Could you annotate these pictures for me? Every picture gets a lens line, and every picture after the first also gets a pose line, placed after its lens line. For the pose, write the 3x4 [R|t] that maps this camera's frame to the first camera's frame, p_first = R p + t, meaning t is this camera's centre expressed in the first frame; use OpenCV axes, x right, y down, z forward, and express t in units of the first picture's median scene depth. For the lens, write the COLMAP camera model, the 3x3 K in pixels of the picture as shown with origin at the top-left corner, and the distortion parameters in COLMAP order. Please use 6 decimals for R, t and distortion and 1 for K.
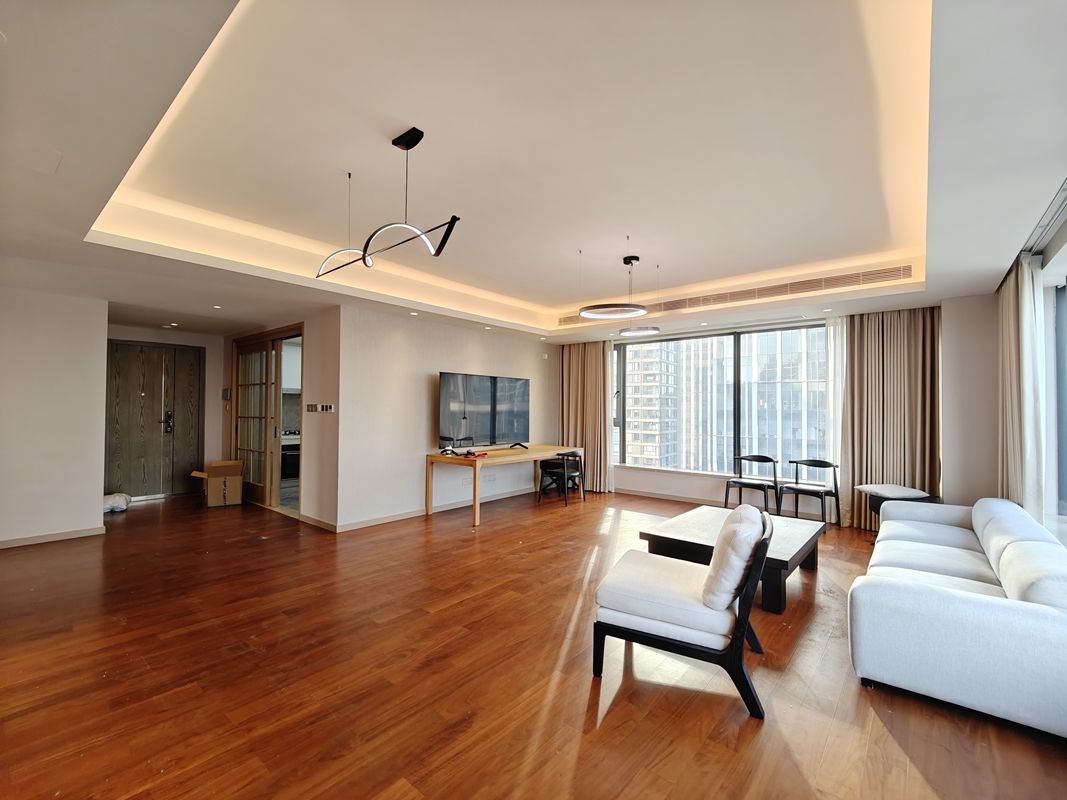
lens RADIAL K [[470.5, 0, 534.8], [0, 470.5, 399.4], [0, 0, 1]] dist [0.007087, -0.002282]
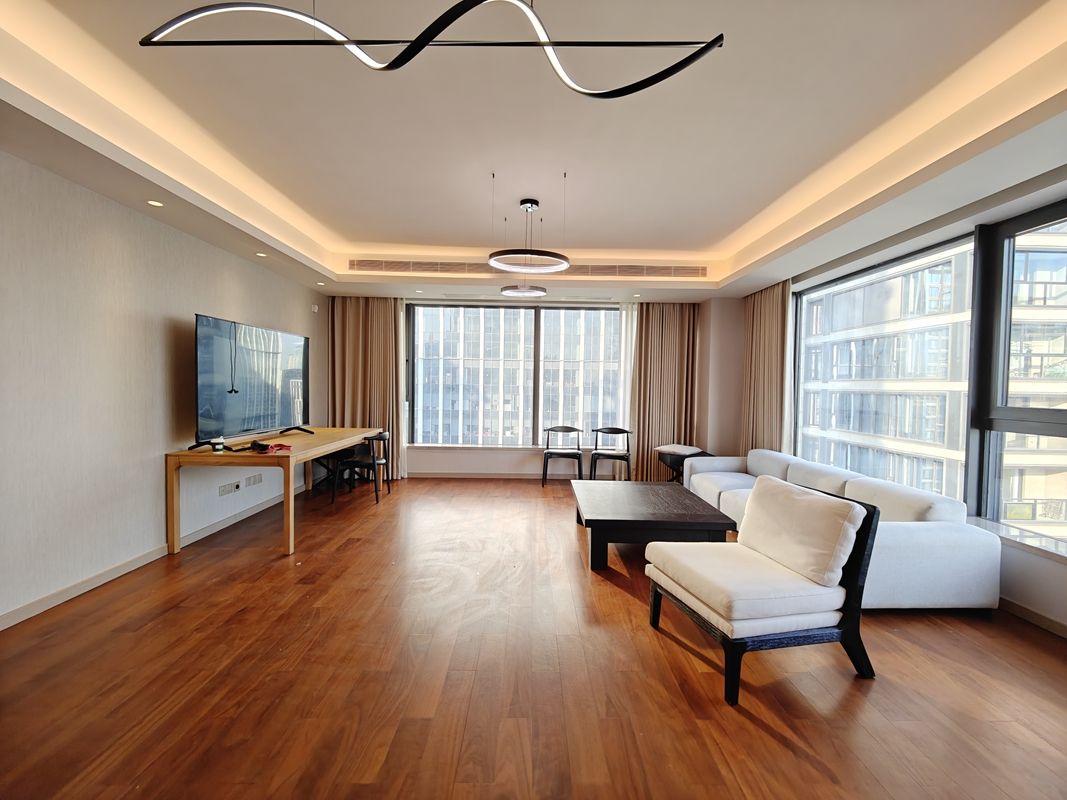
lens RADIAL K [[470.5, 0, 537.6], [0, 470.5, 398.4], [0, 0, 1]] dist [0.007087, -0.002282]
pose [[0.753905, -0.012095, 0.656872, -0.266318], [-0.023614, 0.998686, 0.045491, 0.010620], [-0.656559, -0.049808, 0.752628, 0.258098]]
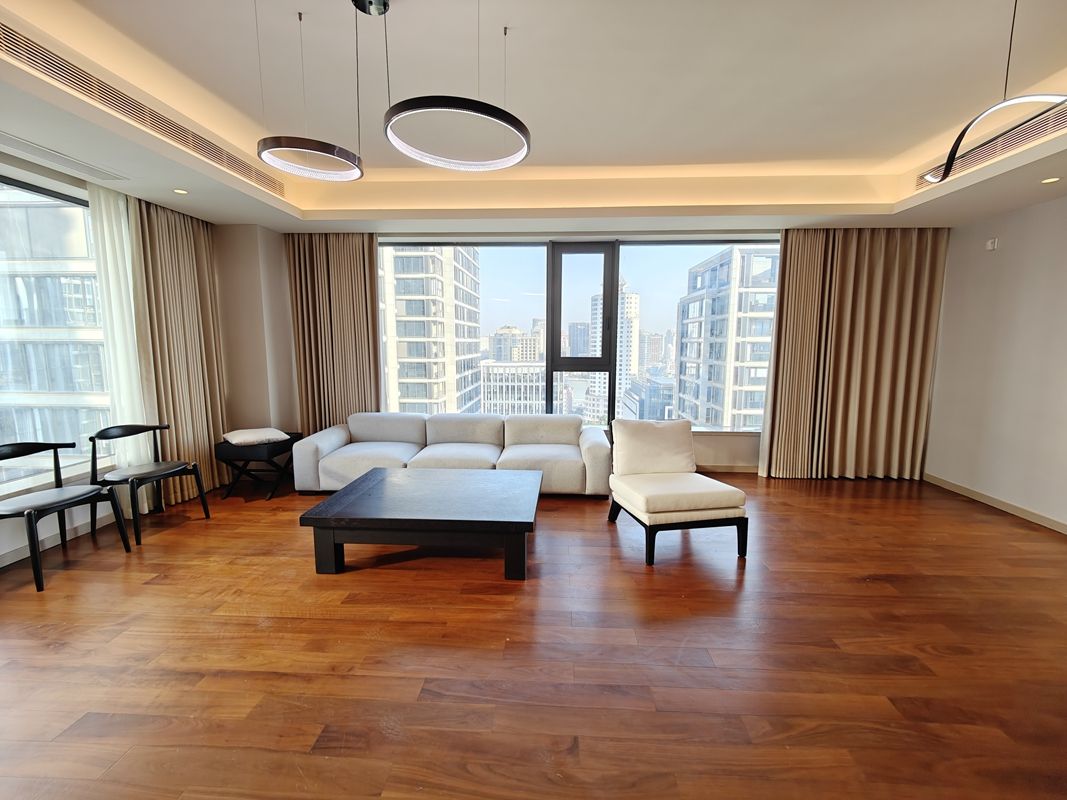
lens RADIAL K [[470.5, 0, 529.1], [0, 470.5, 406.7], [0, 0, 1]] dist [0.007087, -0.002282]
pose [[-0.602300, -0.118409, 0.789439, -0.198668], [-0.024391, 0.991206, 0.130063, 0.011226], [-0.797897, 0.059082, -0.599892, 0.899970]]
